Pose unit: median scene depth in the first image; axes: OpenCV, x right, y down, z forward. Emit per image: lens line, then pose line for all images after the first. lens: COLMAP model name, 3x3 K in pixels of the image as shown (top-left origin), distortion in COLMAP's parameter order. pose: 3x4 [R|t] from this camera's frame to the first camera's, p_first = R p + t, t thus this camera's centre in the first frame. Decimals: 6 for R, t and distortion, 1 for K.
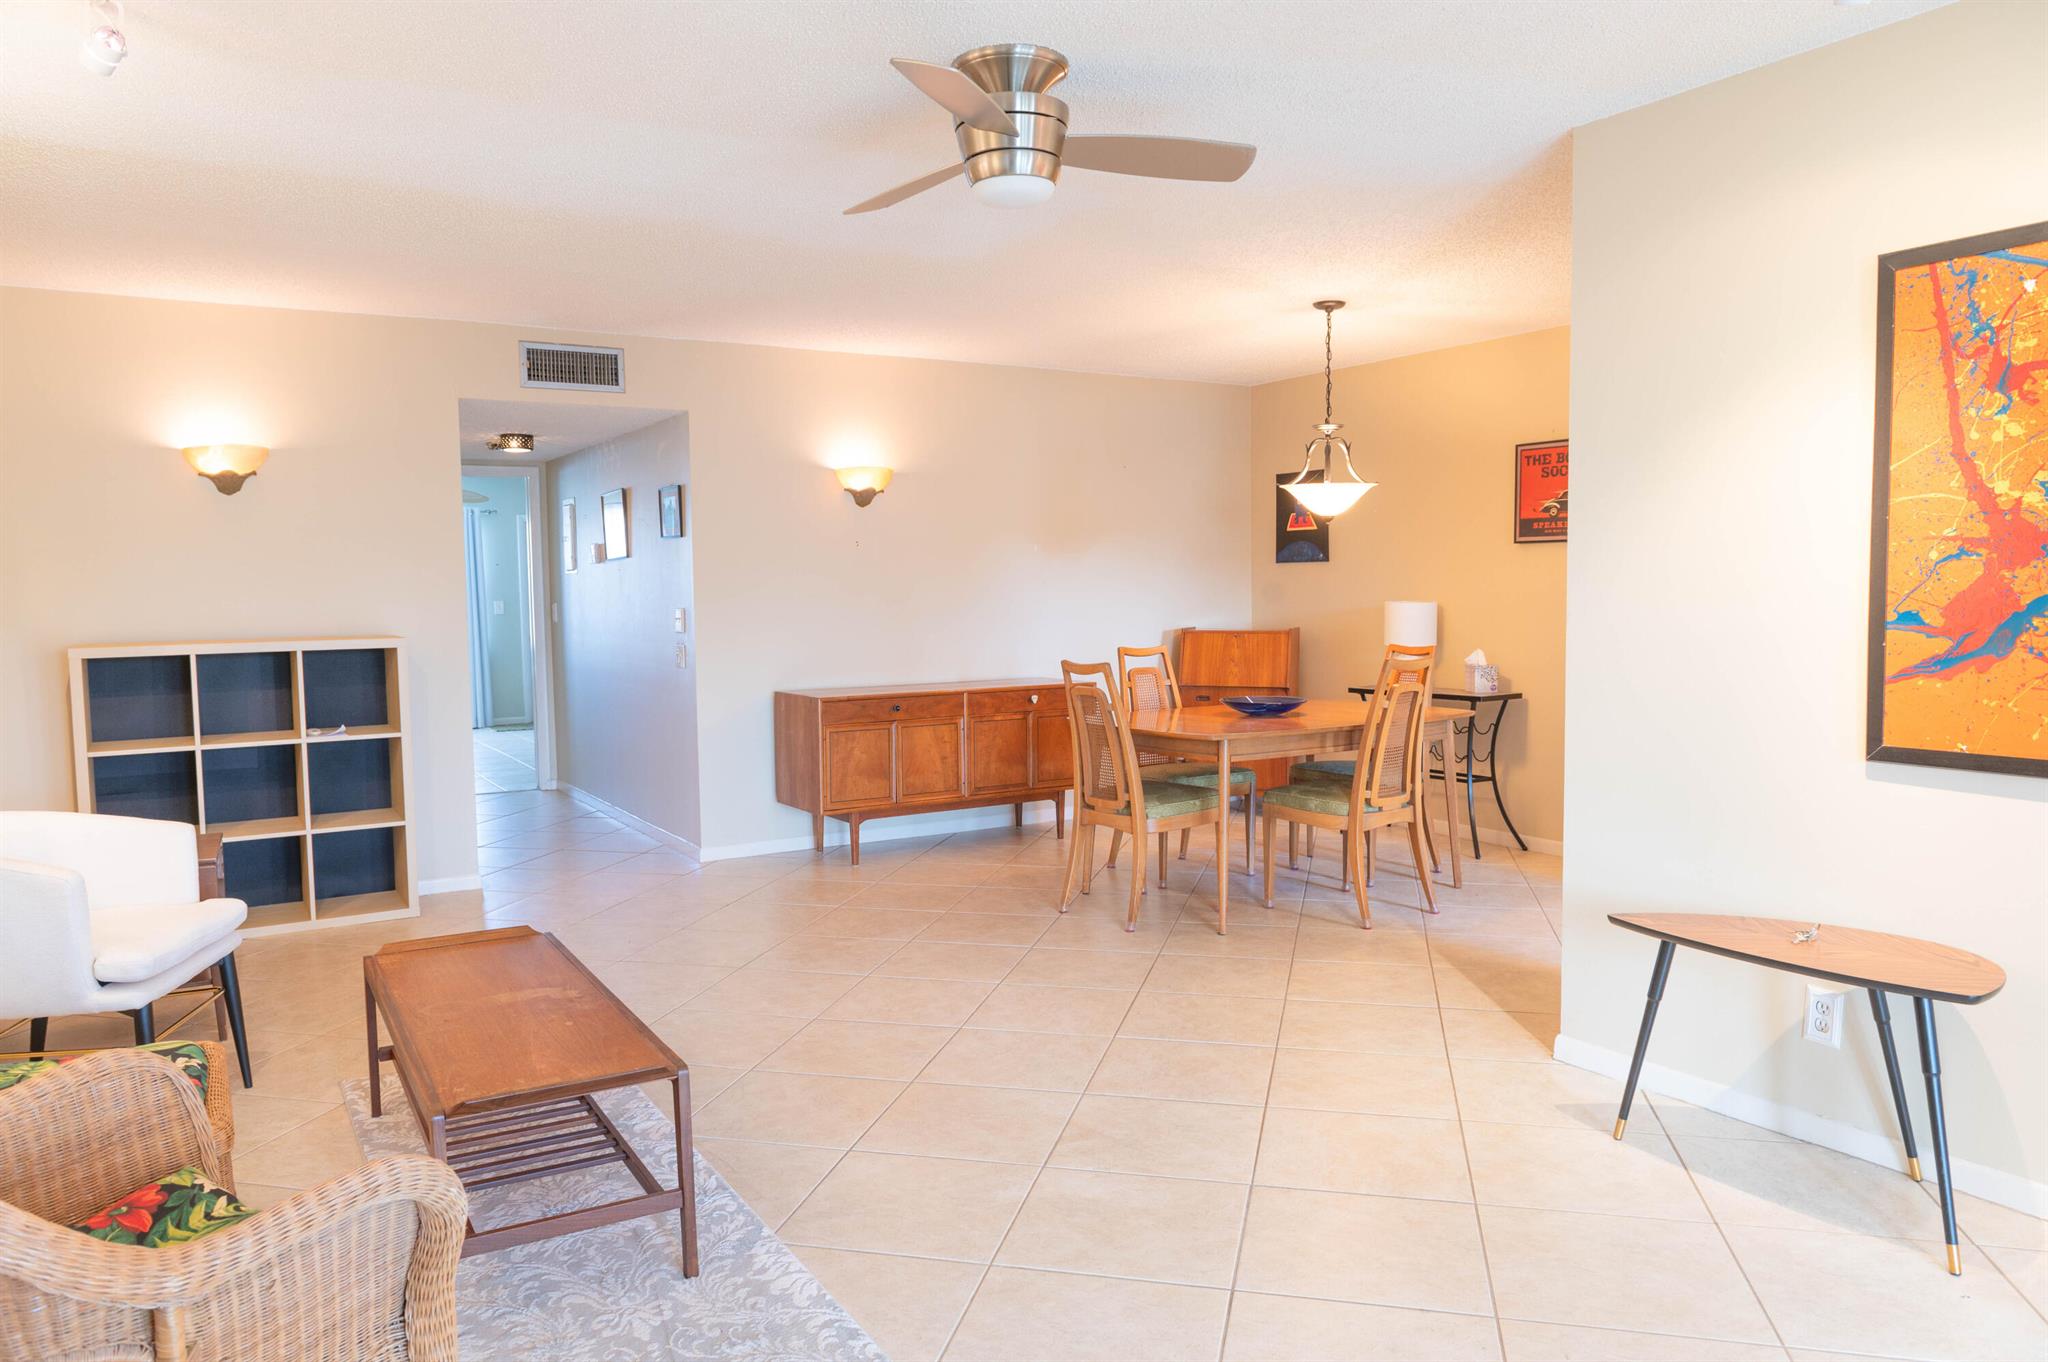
lens RADIAL K [[1385.1, 0, 1007.0], [0, 1385.1, 683.4], [0, 0, 1]] dist [-0.009777, -0.003823]
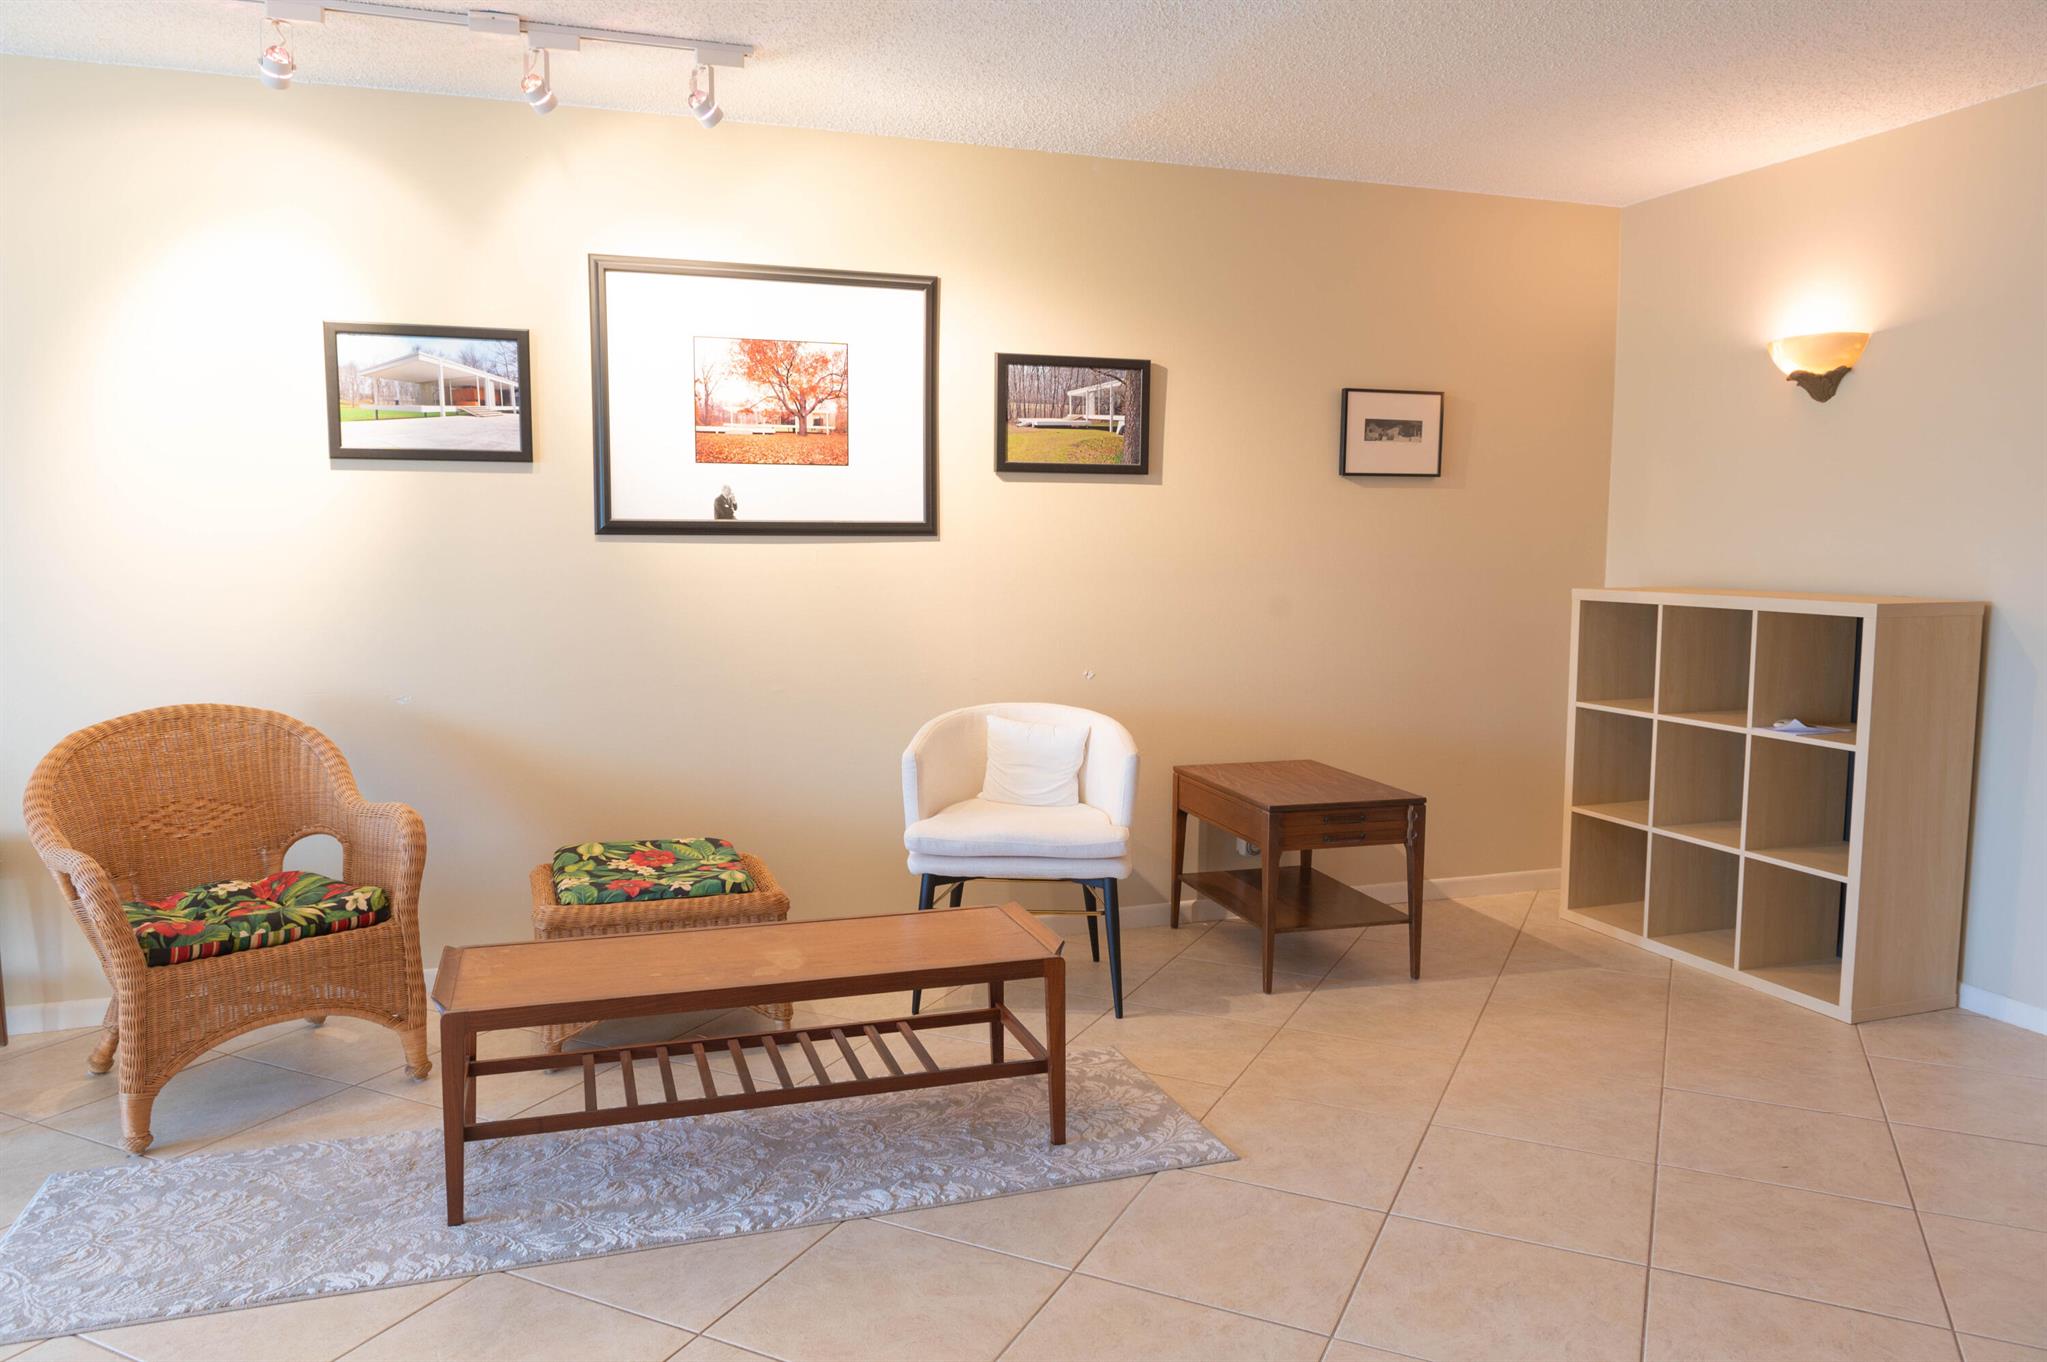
lens RADIAL K [[1384.5, 0, 1005.8], [0, 1384.5, 681.2], [0, 0, 1]] dist [-0.009777, -0.003823]
pose [[-0.211972, 0.116058, -0.970360, 0.291501], [-0.071481, 0.988423, 0.133833, -0.055332], [0.974658, 0.097731, -0.201222, 0.747697]]
